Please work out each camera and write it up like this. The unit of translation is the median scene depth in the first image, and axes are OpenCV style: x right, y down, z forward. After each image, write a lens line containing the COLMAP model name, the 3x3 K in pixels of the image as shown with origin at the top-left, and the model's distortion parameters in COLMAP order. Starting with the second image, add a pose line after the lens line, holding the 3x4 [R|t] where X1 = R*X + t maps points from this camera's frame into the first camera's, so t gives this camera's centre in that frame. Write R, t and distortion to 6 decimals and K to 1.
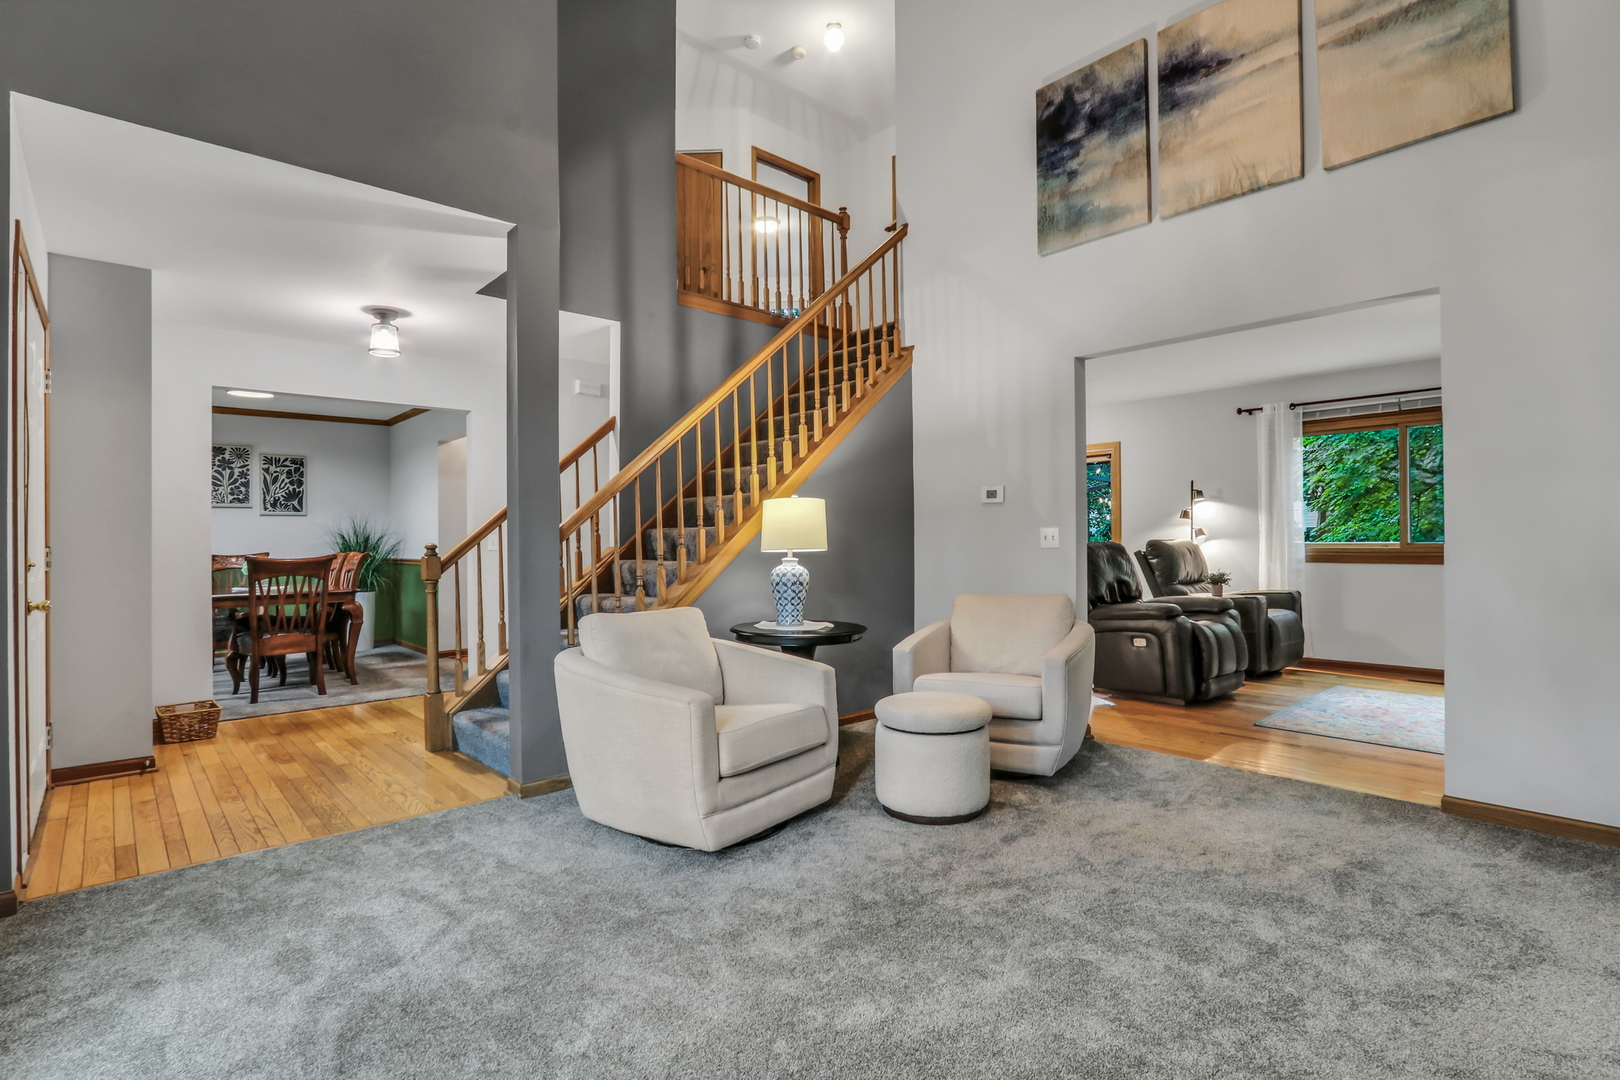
lens RADIAL K [[796.1, 0, 801.3], [0, 796.1, 548.7], [0, 0, 1]] dist [-0.017326, 0.000821]
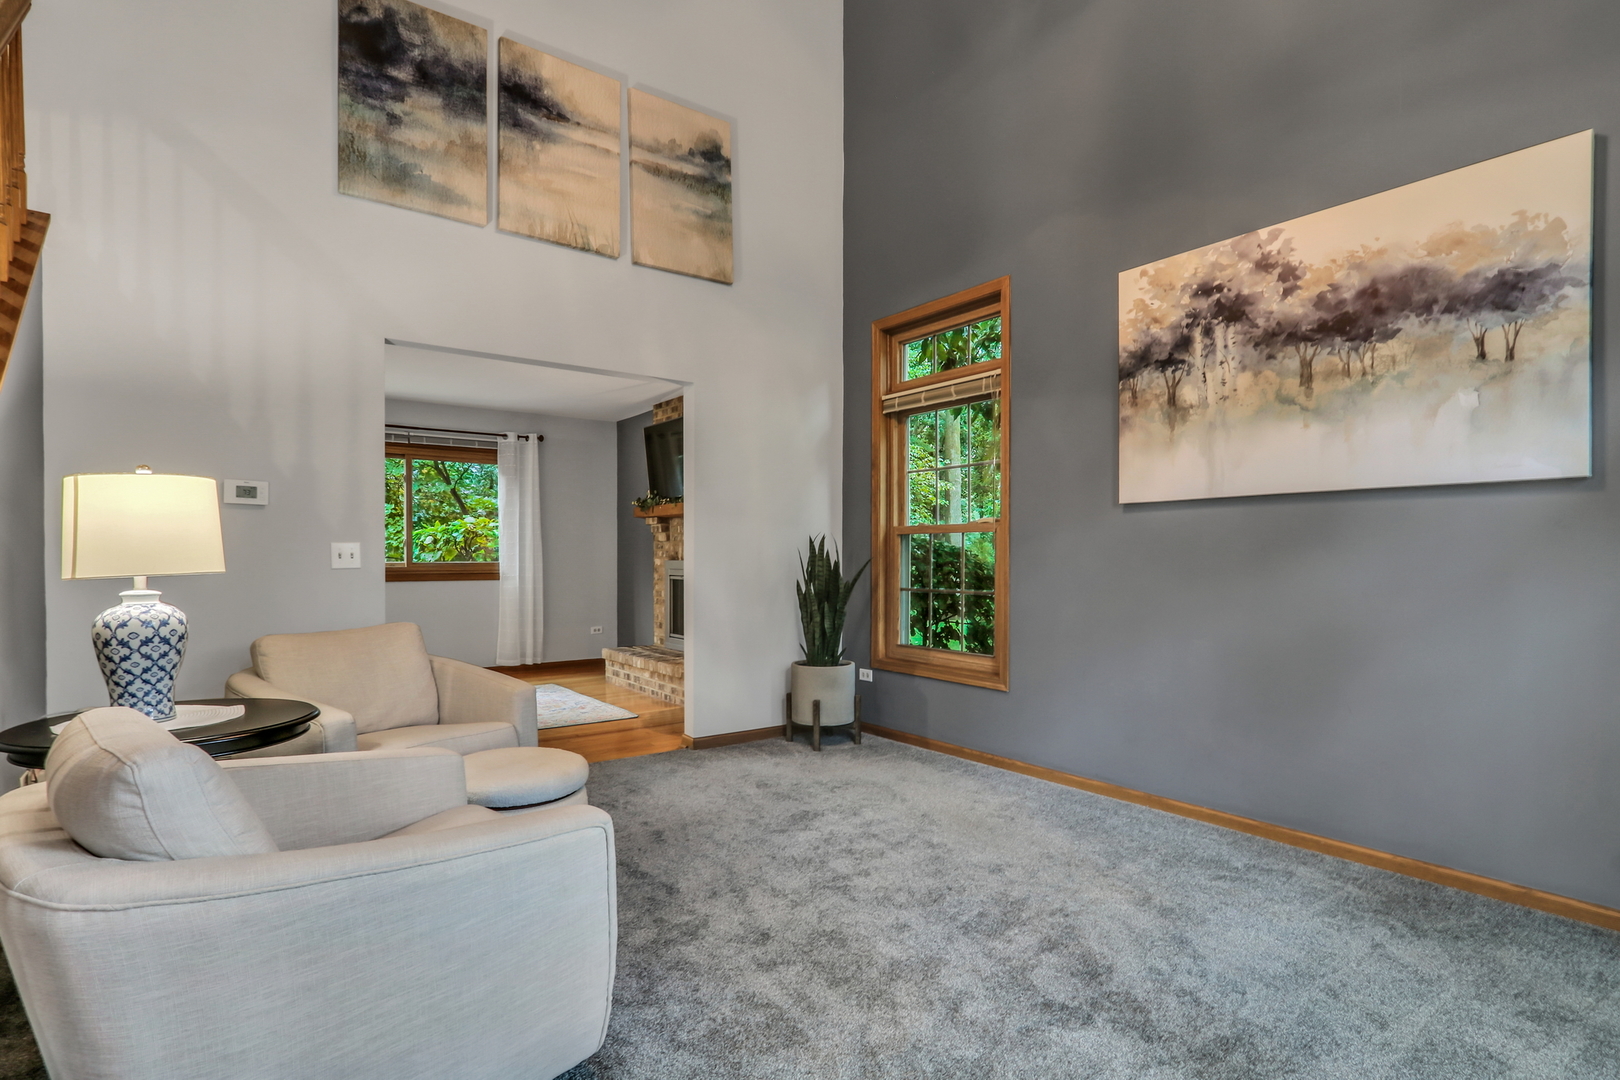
lens RADIAL K [[814.8, 0, 812.0], [0, 814.8, 567.6], [0, 0, 1]] dist [-0.003233, -0.000591]
pose [[0.070846, -0.004784, 0.997476, -0.607605], [0.009145, 0.999950, 0.004146, -0.001344], [-0.997445, 0.008829, 0.070886, 0.639092]]
